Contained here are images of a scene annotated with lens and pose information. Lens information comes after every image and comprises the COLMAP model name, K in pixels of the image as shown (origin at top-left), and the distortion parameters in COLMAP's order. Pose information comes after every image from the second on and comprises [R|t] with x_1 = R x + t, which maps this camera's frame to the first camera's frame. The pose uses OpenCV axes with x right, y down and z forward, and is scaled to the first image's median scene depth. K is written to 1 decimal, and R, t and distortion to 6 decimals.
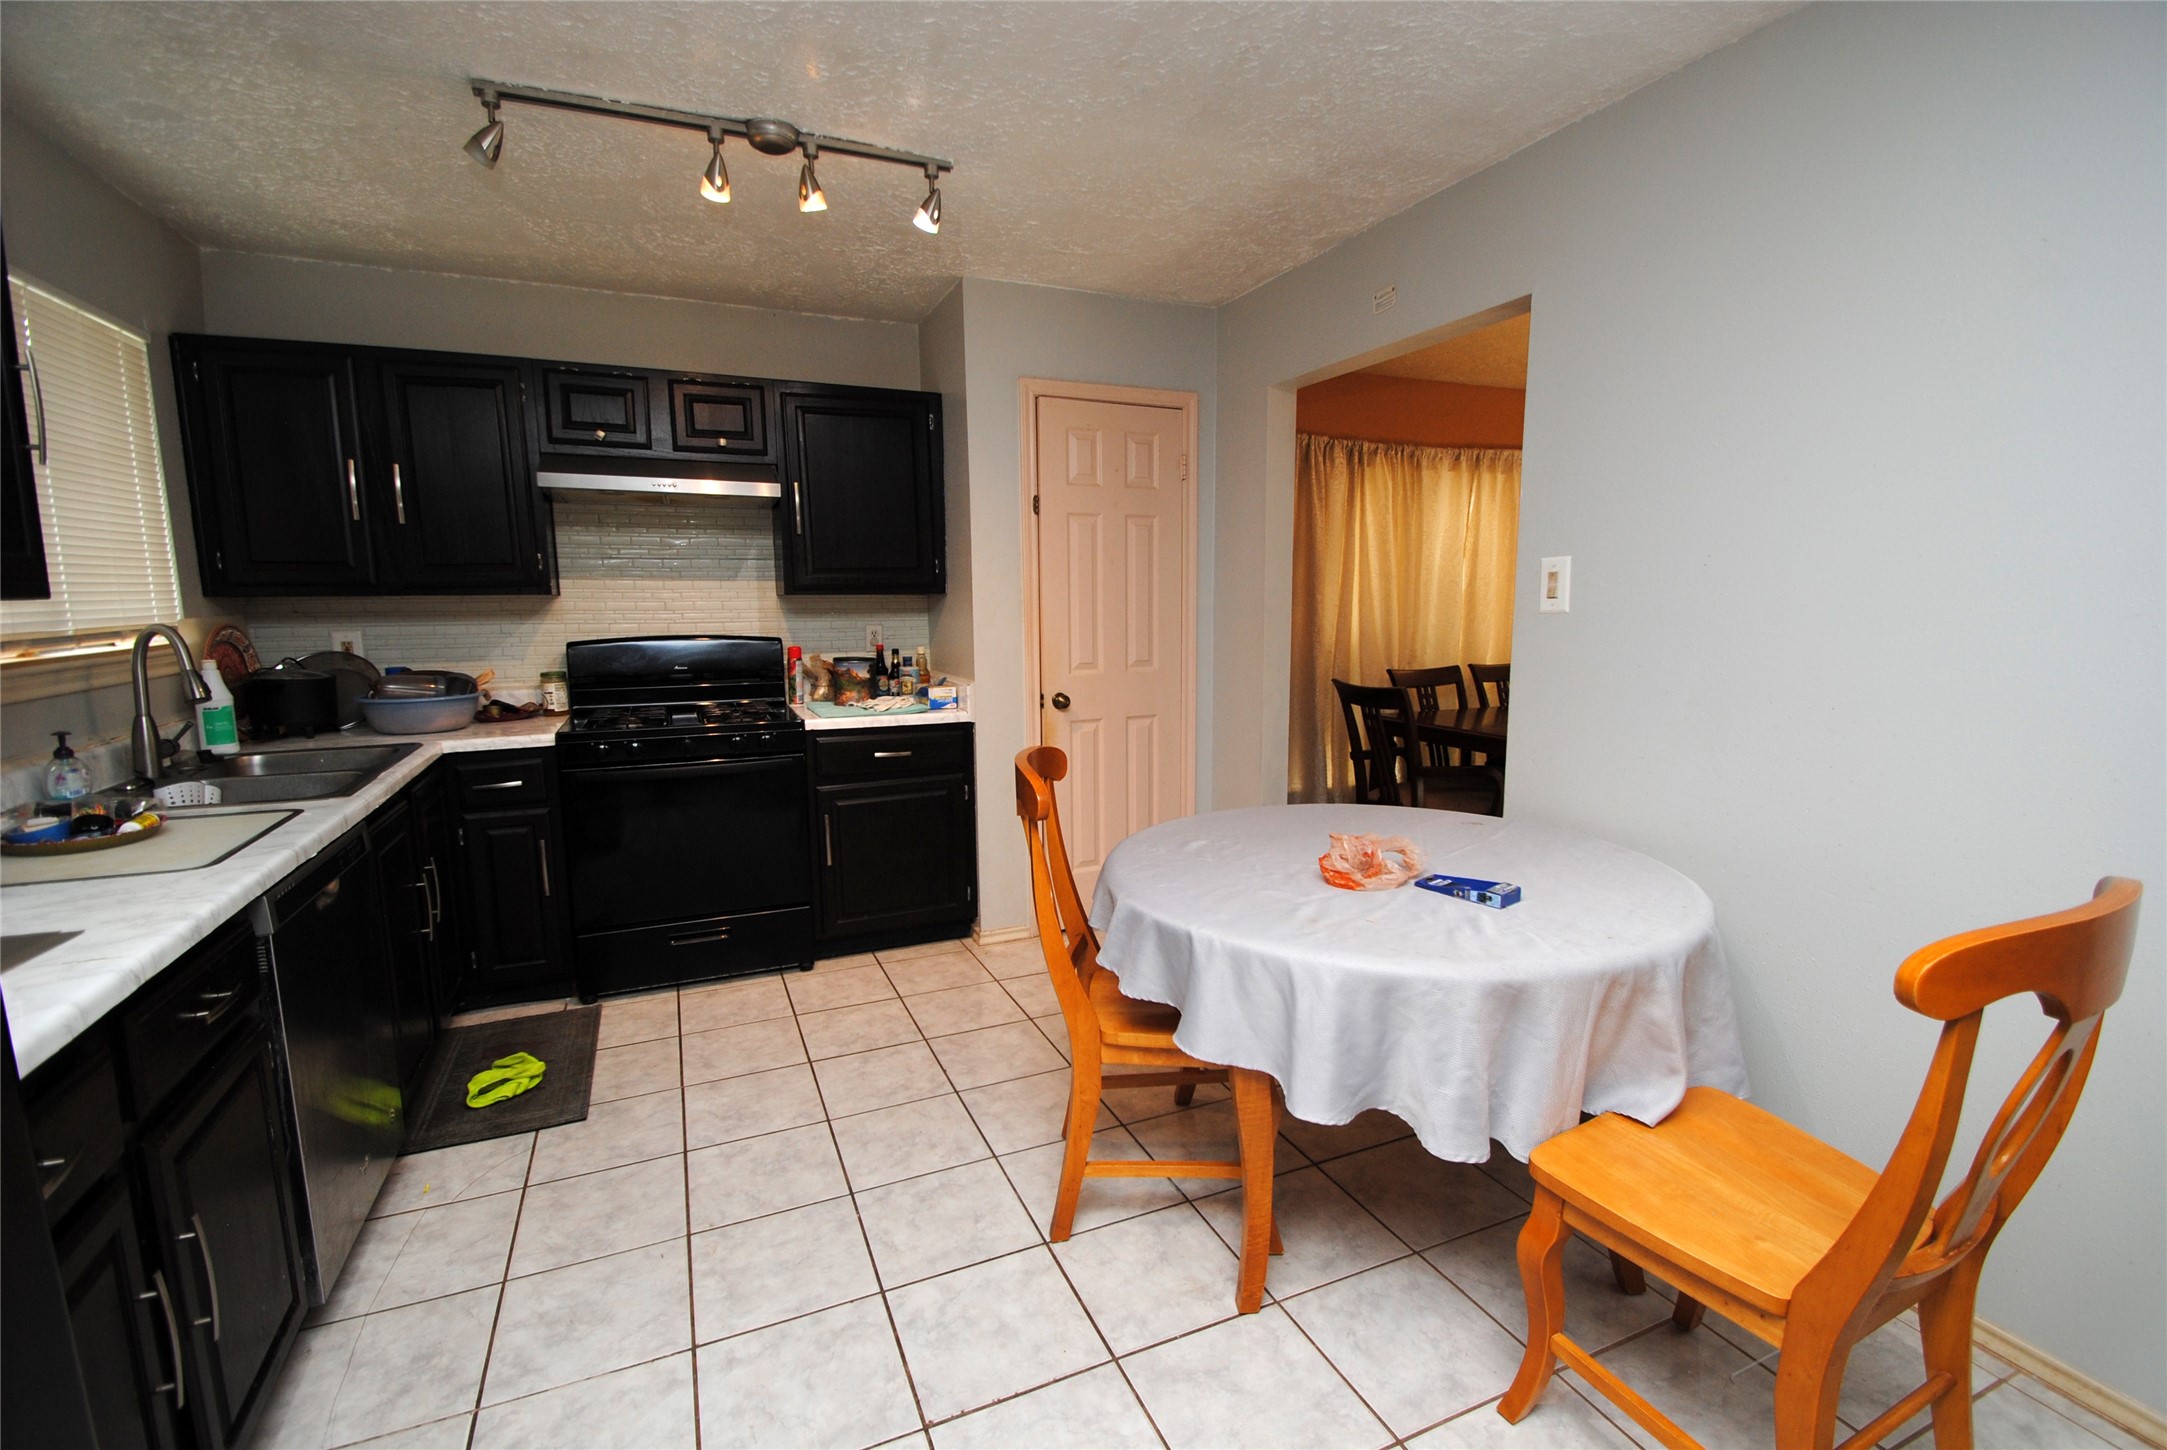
lens RADIAL K [[951.2, 0, 1091.3], [0, 951.2, 734.6], [0, 0, 1]] dist [0.000257, -0.000081]
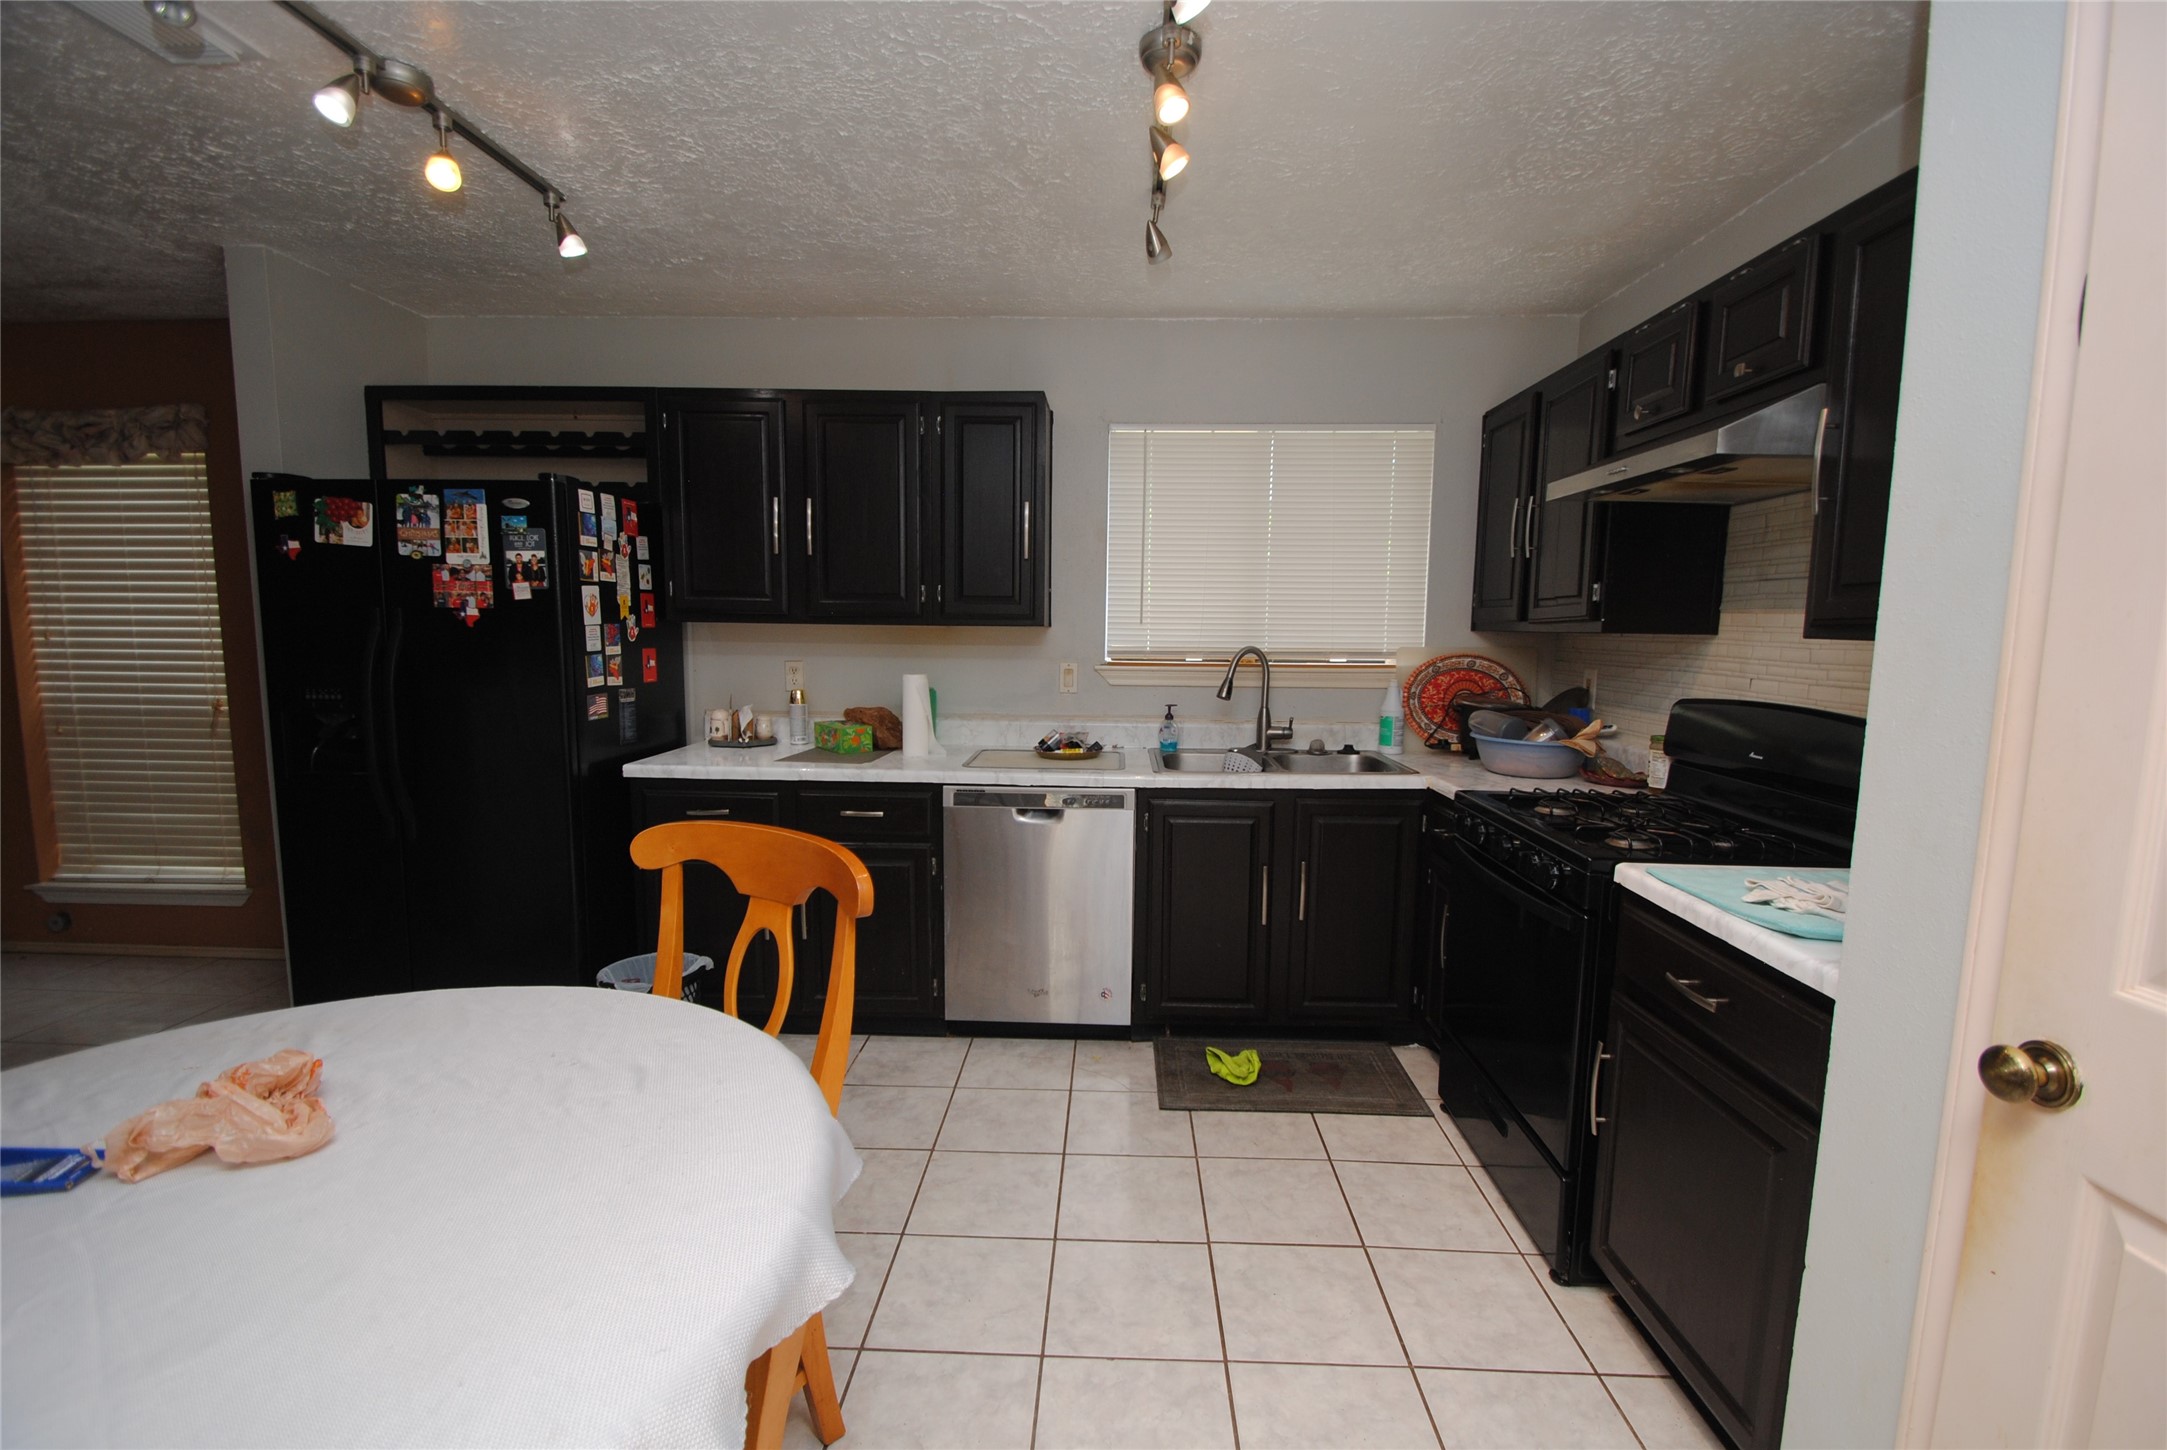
lens RADIAL K [[951.2, 0, 1091.3], [0, 951.2, 734.6], [0, 0, 1]] dist [0.000257, -0.000081]
pose [[-0.423960, 0.100613, -0.900075, 0.345029], [-0.146655, 0.973068, 0.177852, -0.152340], [0.893728, 0.207403, -0.397786, 1.020117]]
